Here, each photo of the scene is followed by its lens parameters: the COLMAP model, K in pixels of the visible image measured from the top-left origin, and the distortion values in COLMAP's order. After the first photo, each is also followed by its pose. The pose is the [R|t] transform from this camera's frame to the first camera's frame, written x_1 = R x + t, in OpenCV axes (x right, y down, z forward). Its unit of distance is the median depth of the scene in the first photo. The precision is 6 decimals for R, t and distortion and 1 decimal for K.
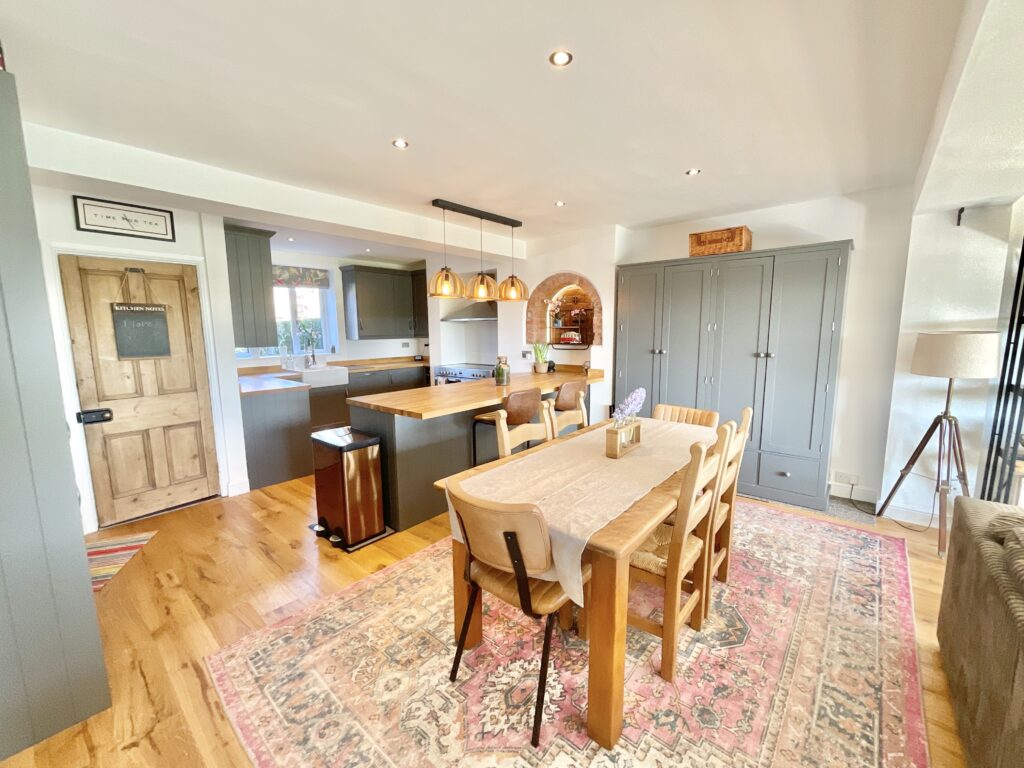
lens RADIAL K [[415.8, 0, 508.8], [0, 415.8, 383.4], [0, 0, 1]] dist [-0.001009, -0.000152]
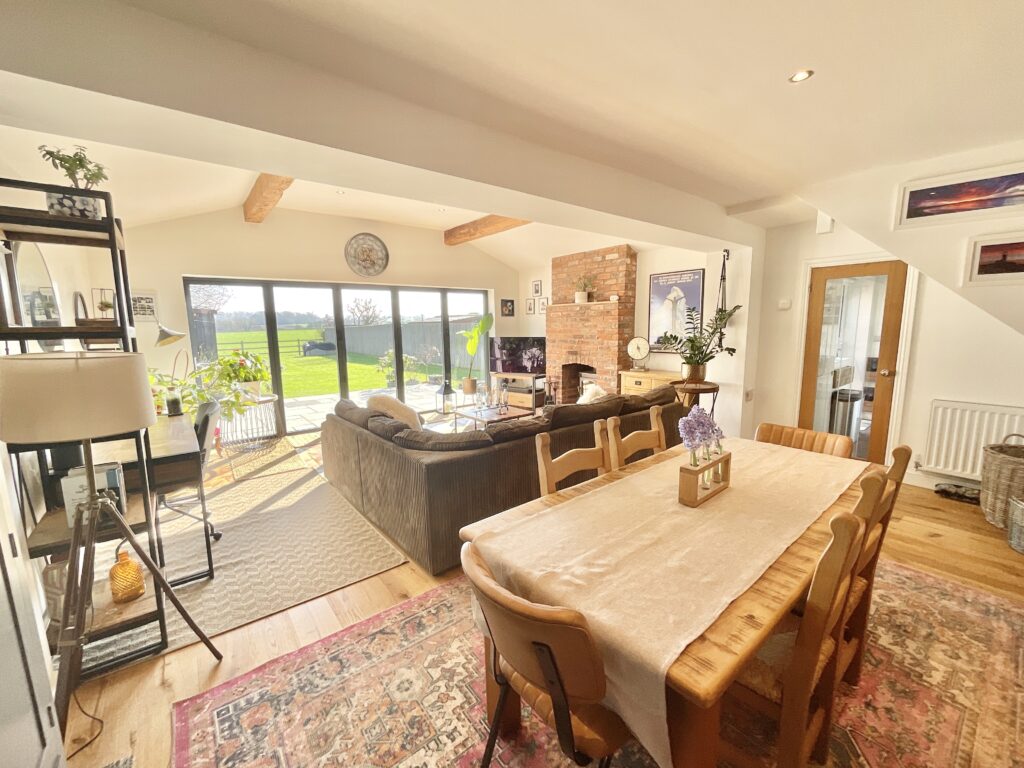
lens RADIAL K [[415.8, 0, 512.2], [0, 415.8, 386.1], [0, 0, 1]] dist [-0.001009, -0.000152]
pose [[-0.983709, -0.003760, 0.179728, 0.196958], [0.046793, 0.959960, 0.276200, -0.099866], [-0.173571, 0.280110, -0.944146, 0.694503]]
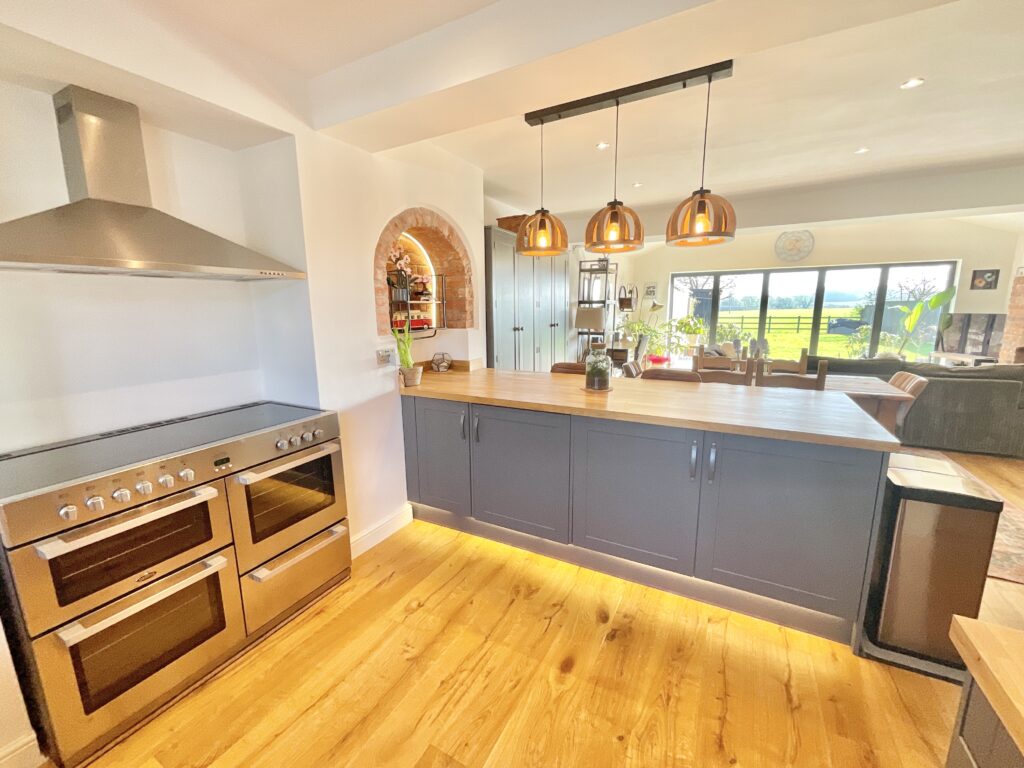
lens RADIAL K [[415.8, 0, 513.2], [0, 415.8, 383.9], [0, 0, 1]] dist [-0.001009, -0.000152]
pose [[-0.213639, -0.166257, 0.962661, -0.435028], [0.142731, 0.969526, 0.199118, -0.107035], [-0.966430, 0.179941, -0.183399, 0.884175]]
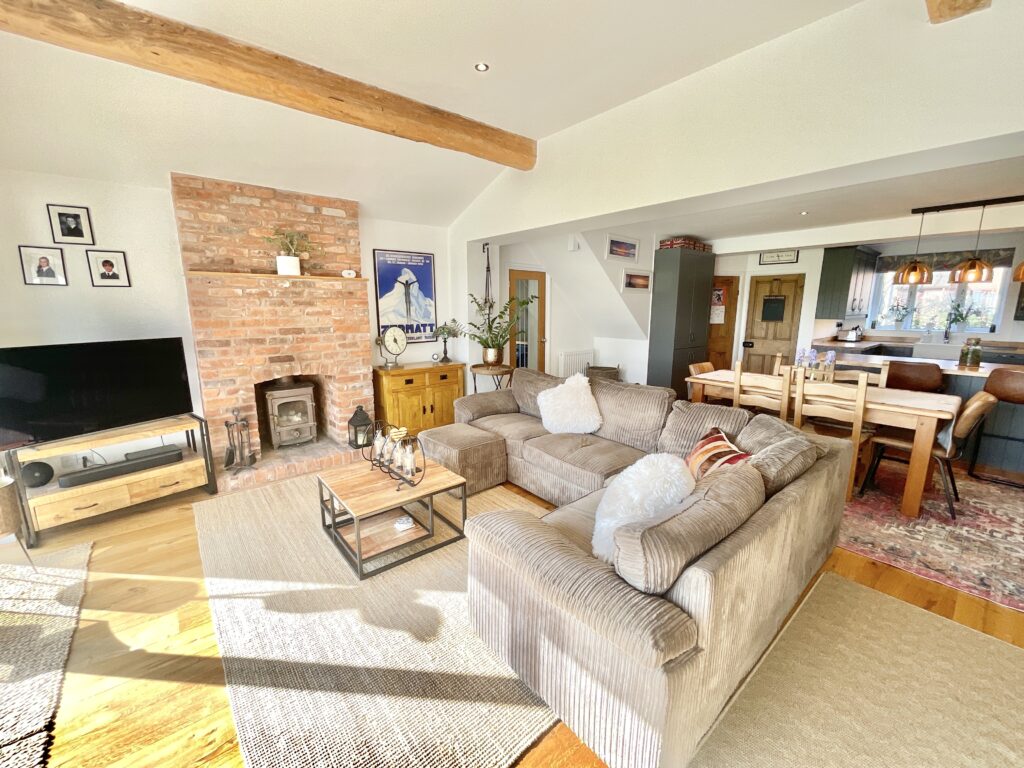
lens RADIAL K [[415.8, 0, 511.2], [0, 415.8, 381.9], [0, 0, 1]] dist [-0.001009, -0.000152]
pose [[-0.163874, 0.185366, -0.968909, 0.838334], [-0.129961, 0.969569, 0.207473, -0.016636], [0.977883, 0.159920, -0.134797, 0.023214]]
